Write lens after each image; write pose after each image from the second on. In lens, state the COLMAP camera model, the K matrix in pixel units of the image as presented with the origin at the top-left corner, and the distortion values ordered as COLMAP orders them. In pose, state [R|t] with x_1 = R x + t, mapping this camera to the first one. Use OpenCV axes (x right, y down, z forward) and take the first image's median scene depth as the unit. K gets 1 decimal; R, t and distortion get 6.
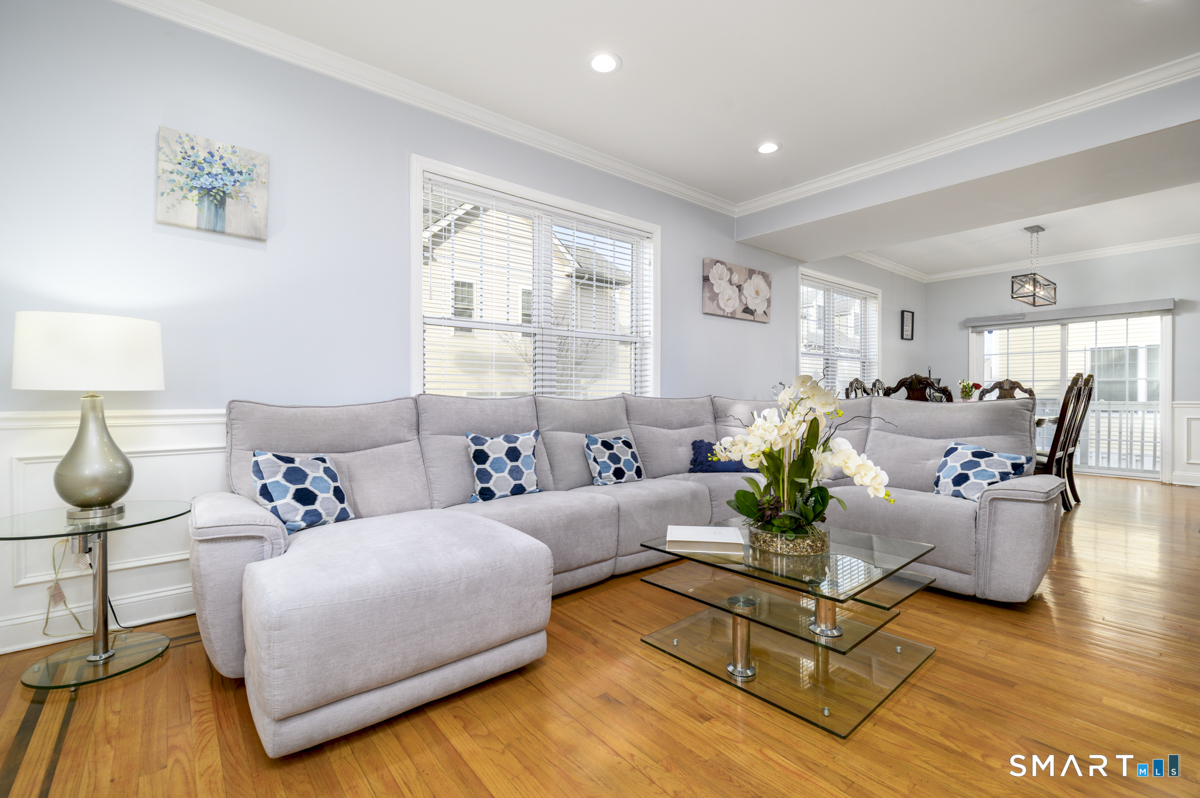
lens RADIAL K [[529.1, 0, 594.0], [0, 529.1, 397.6], [0, 0, 1]] dist [-0.000830, 0.000080]
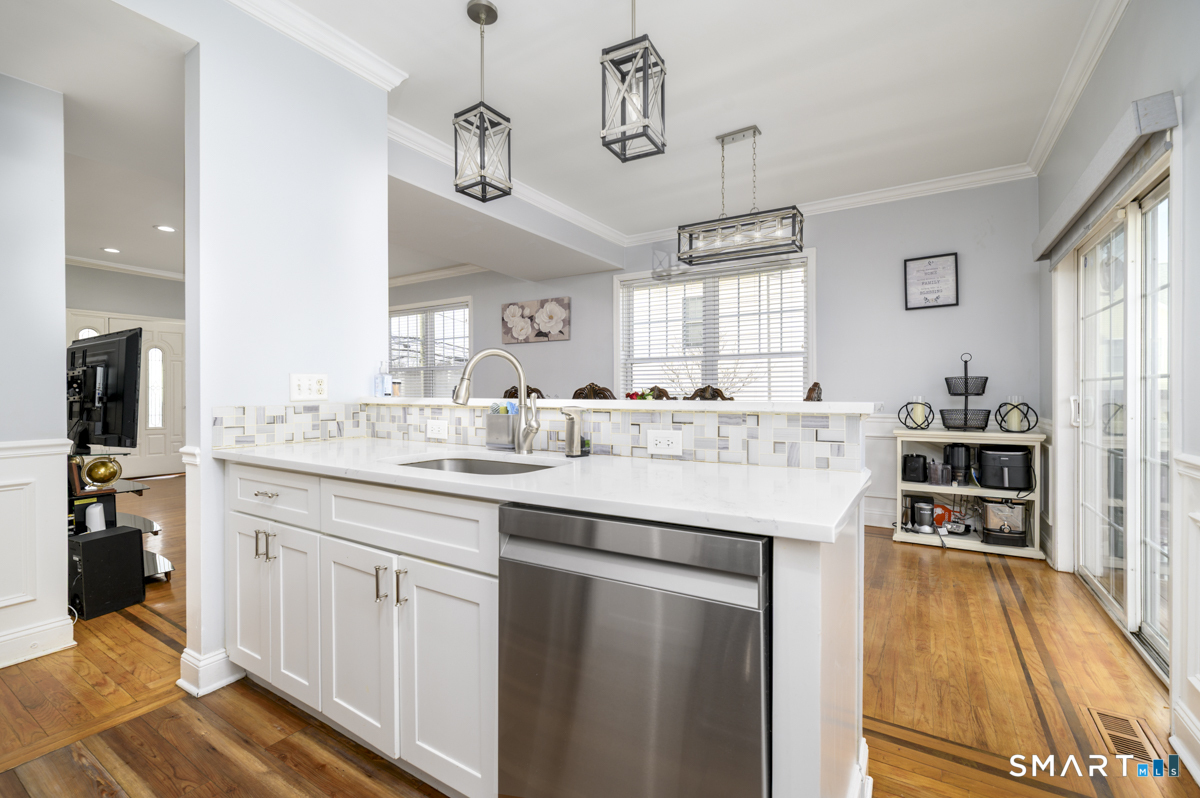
lens RADIAL K [[529.1, 0, 597.8], [0, 529.1, 396.7], [0, 0, 1]] dist [-0.000830, 0.000080]
pose [[0.326728, 0.002682, -0.945115, 1.526812], [-0.006140, 0.999981, 0.000715, -0.020283], [0.945099, 0.005570, 0.326738, 0.733447]]
